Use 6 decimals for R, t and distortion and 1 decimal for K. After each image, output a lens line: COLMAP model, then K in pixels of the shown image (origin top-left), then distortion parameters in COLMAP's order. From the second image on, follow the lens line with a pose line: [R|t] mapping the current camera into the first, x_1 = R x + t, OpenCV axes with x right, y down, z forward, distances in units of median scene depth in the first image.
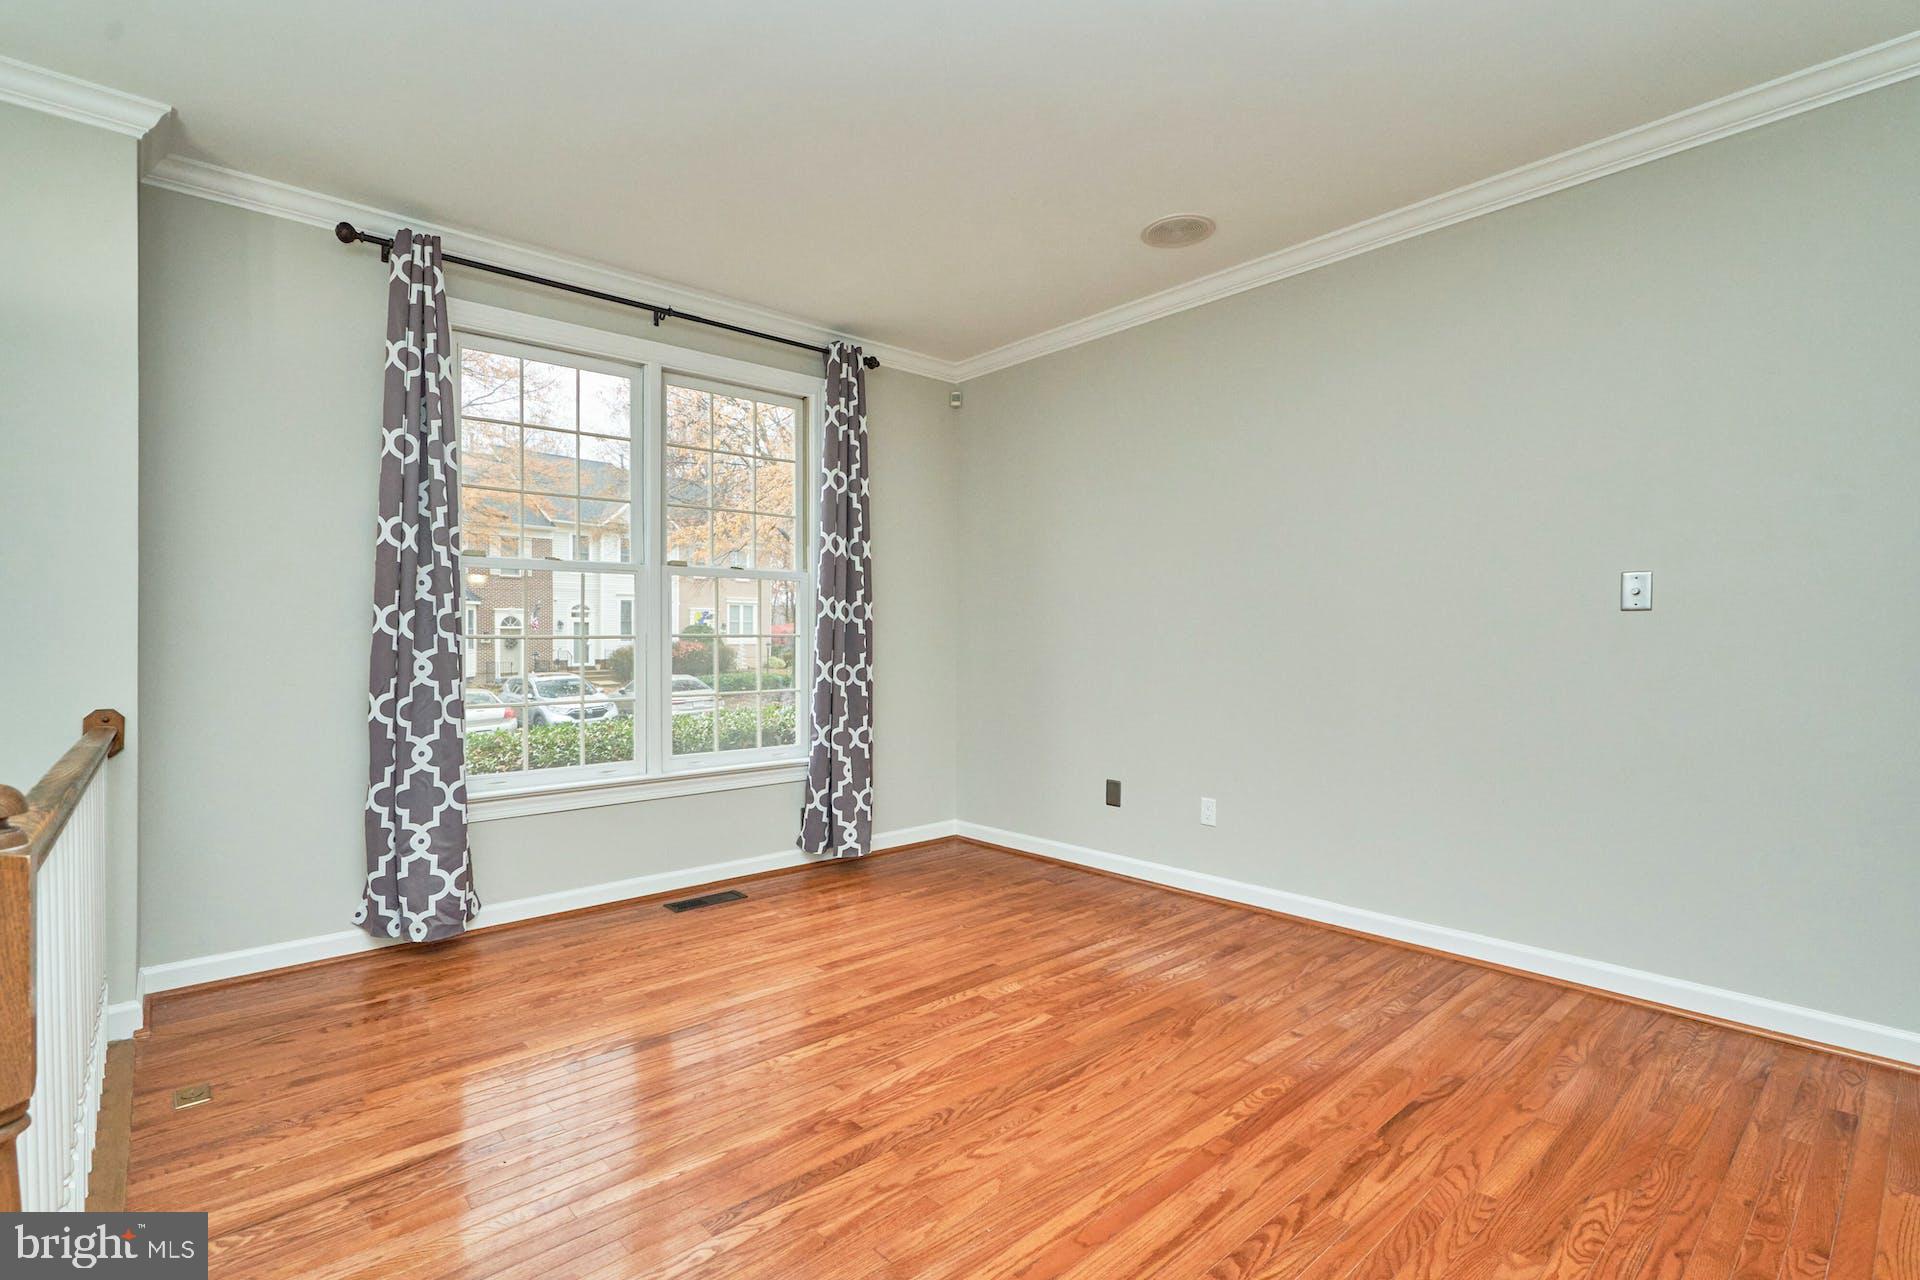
lens RADIAL K [[893.9, 0, 942.6], [0, 893.9, 637.1], [0, 0, 1]] dist [-0.004793, 0.002271]
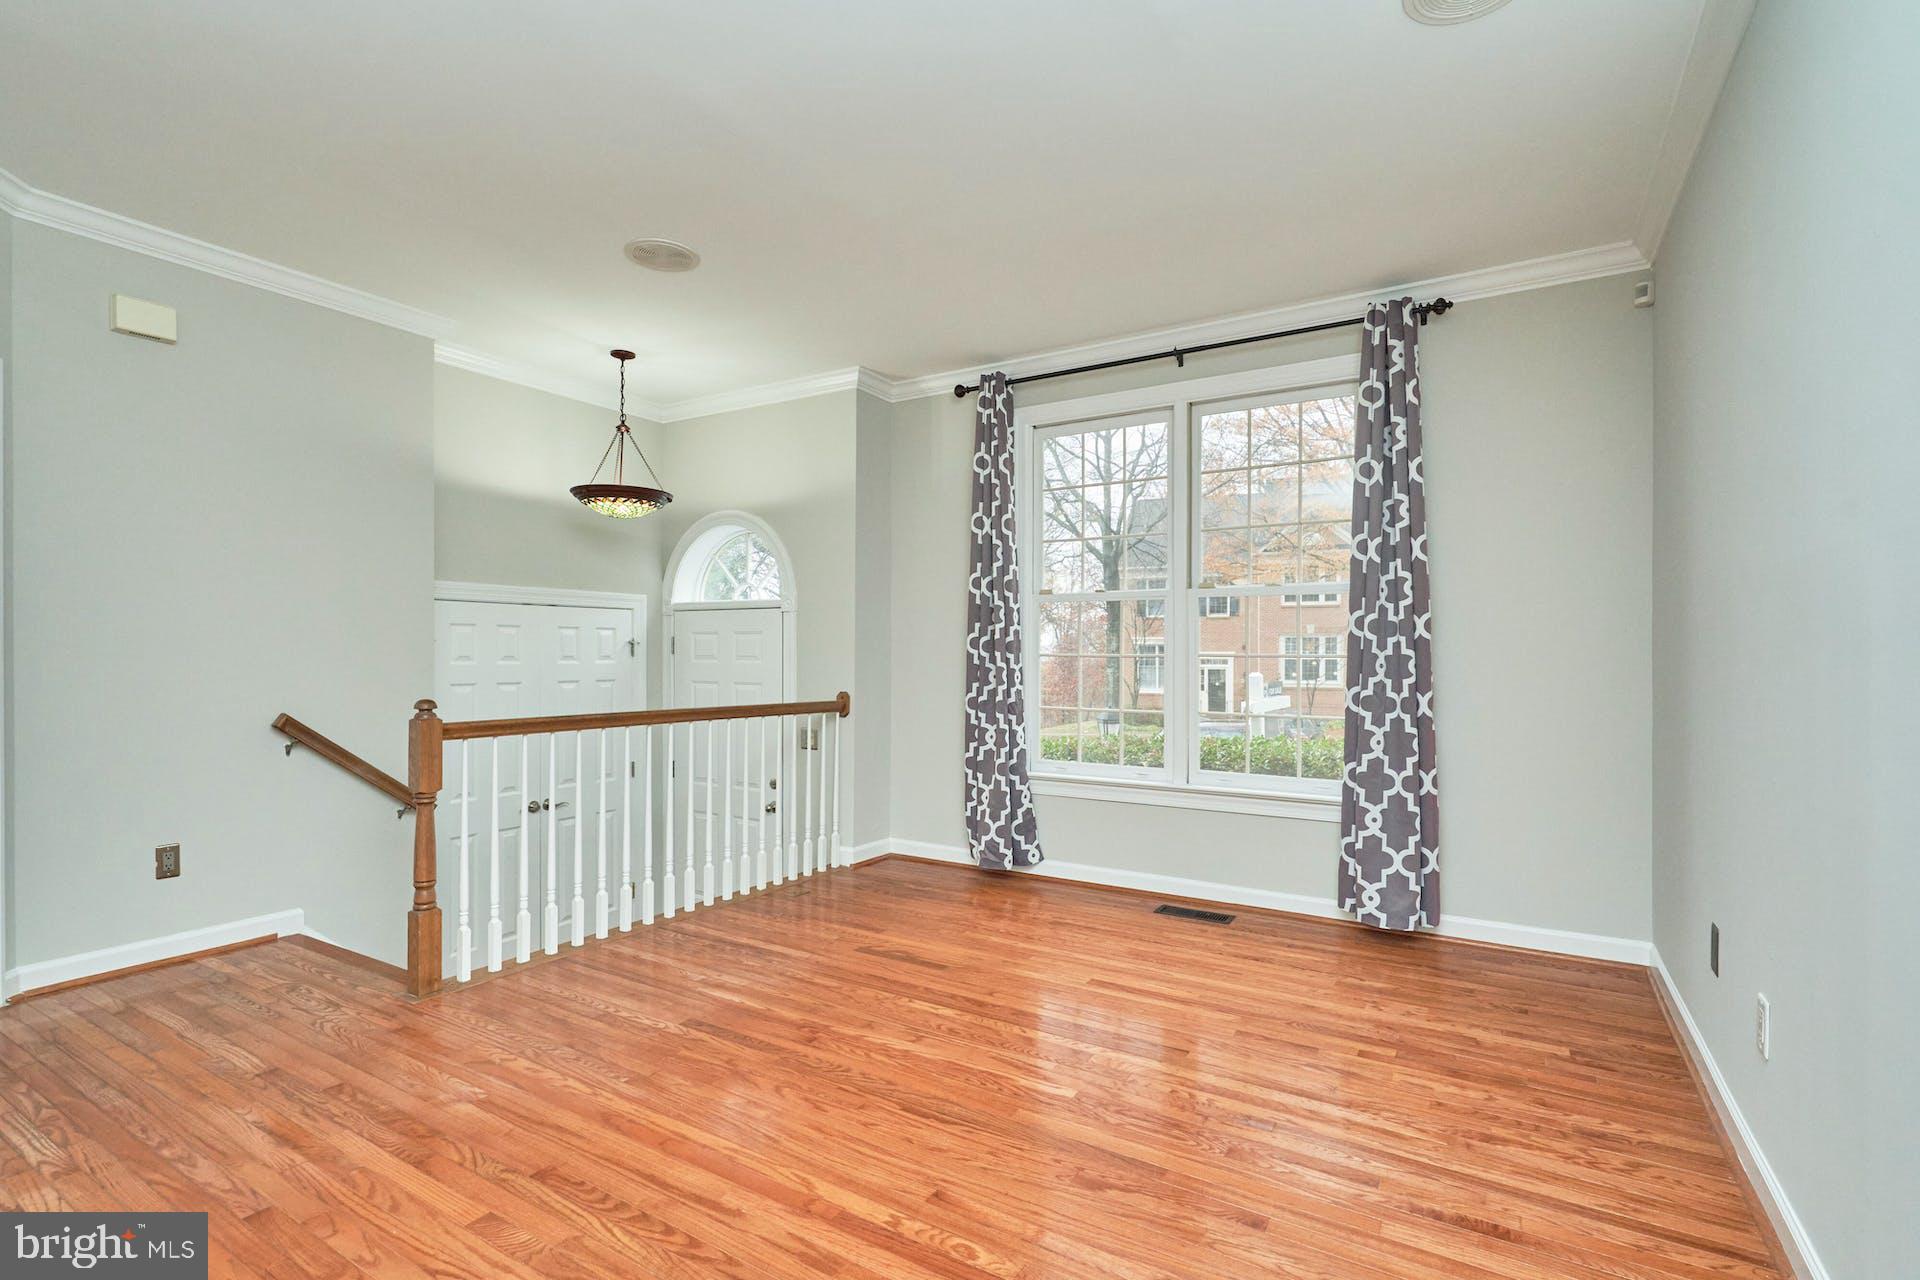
lens RADIAL K [[893.9, 0, 959.4], [0, 893.9, 643.7], [0, 0, 1]] dist [-0.004793, 0.002271]
pose [[0.295880, -0.003055, -0.955220, 0.760314], [-0.003532, 0.999985, -0.004292, -0.011638], [0.955218, 0.004643, 0.295865, 0.521682]]
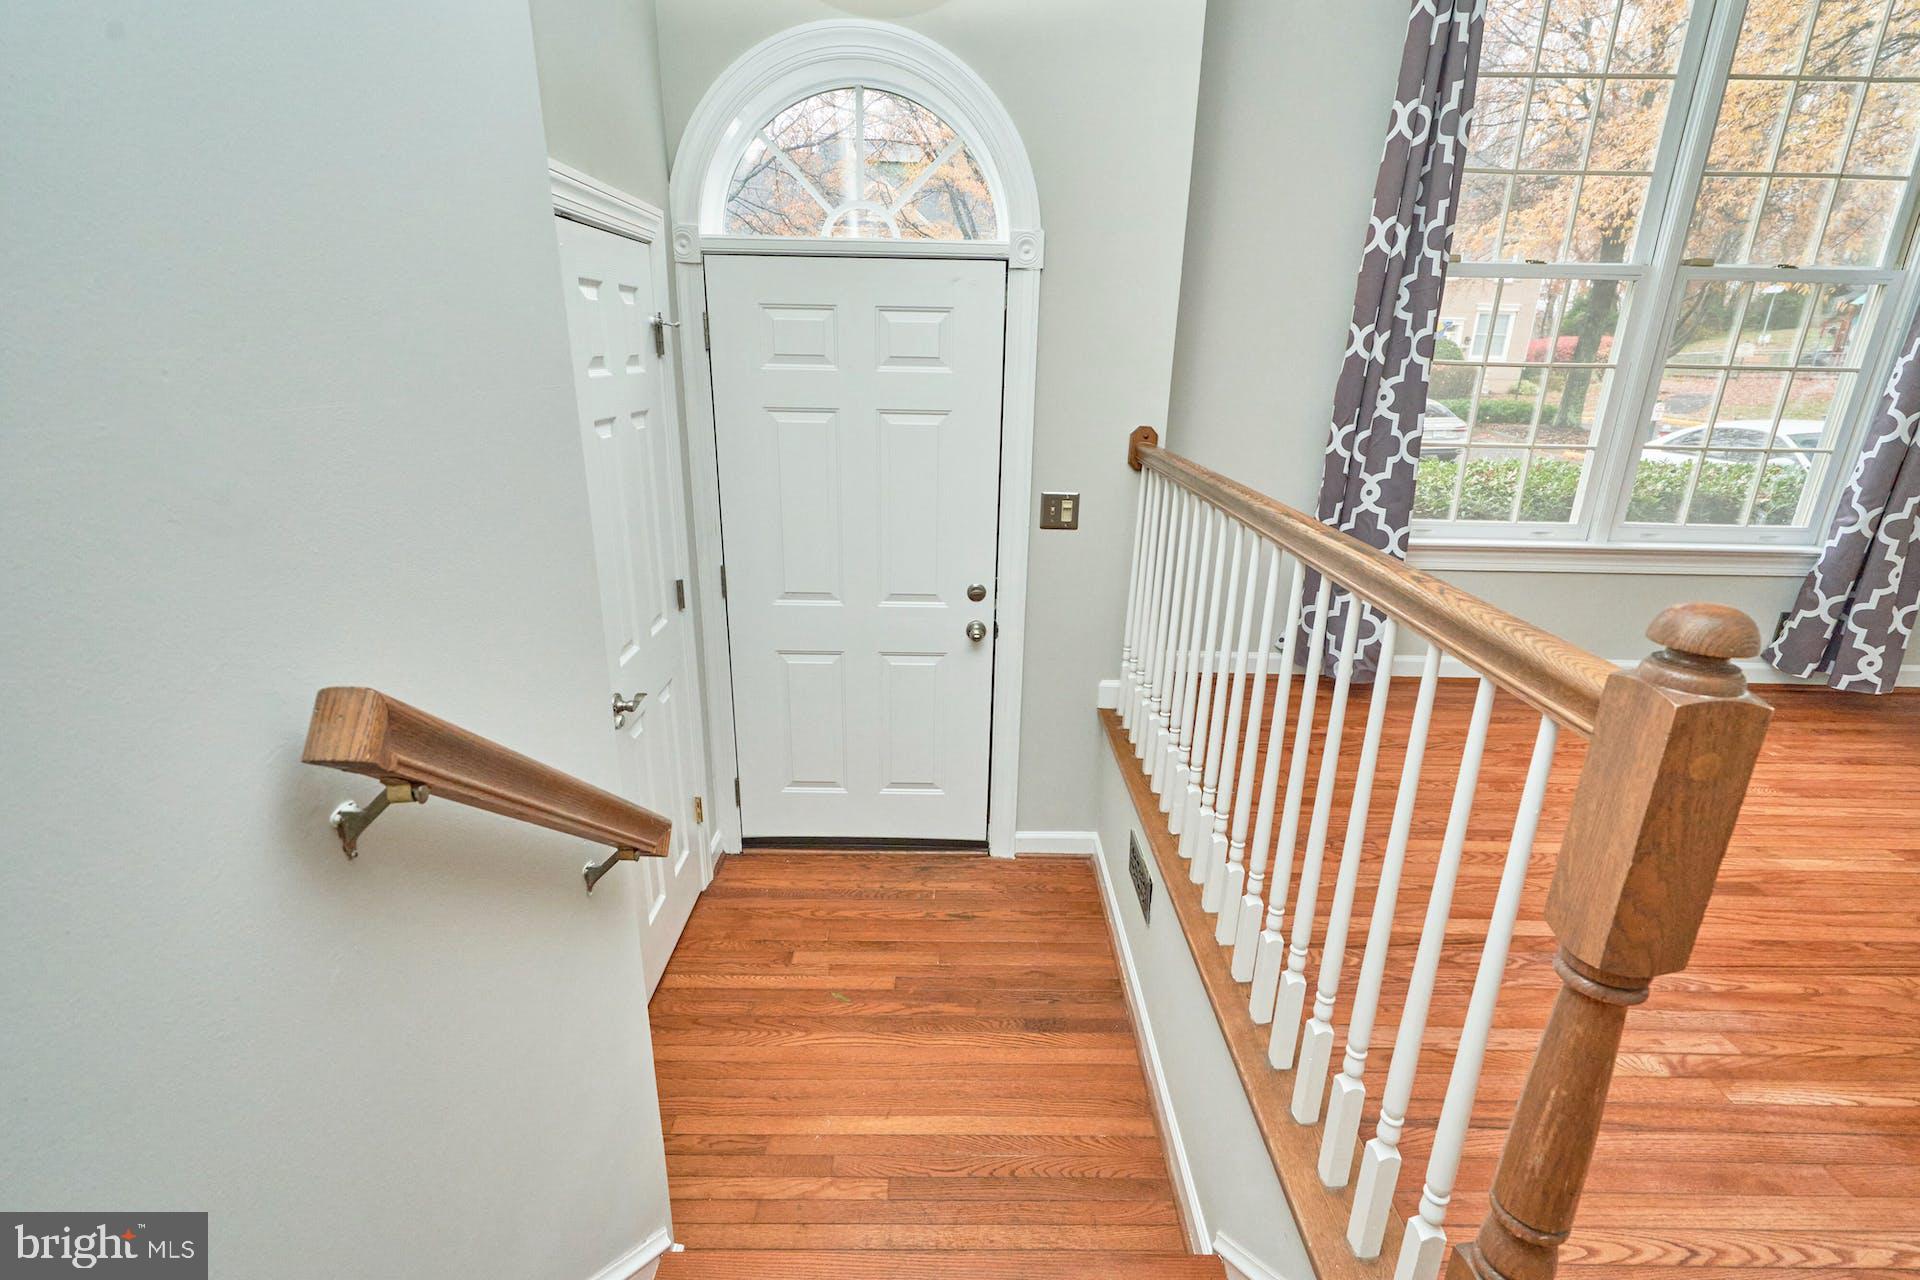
lens RADIAL K [[893.9, 0, 950.1], [0, 893.9, 648.0], [0, 0, 1]] dist [-0.004793, 0.002271]
pose [[0.752195, 0.230669, -0.617248, -0.293065], [-0.022371, 0.945127, 0.325937, -0.010810], [0.658561, -0.231360, 0.716080, -0.000212]]
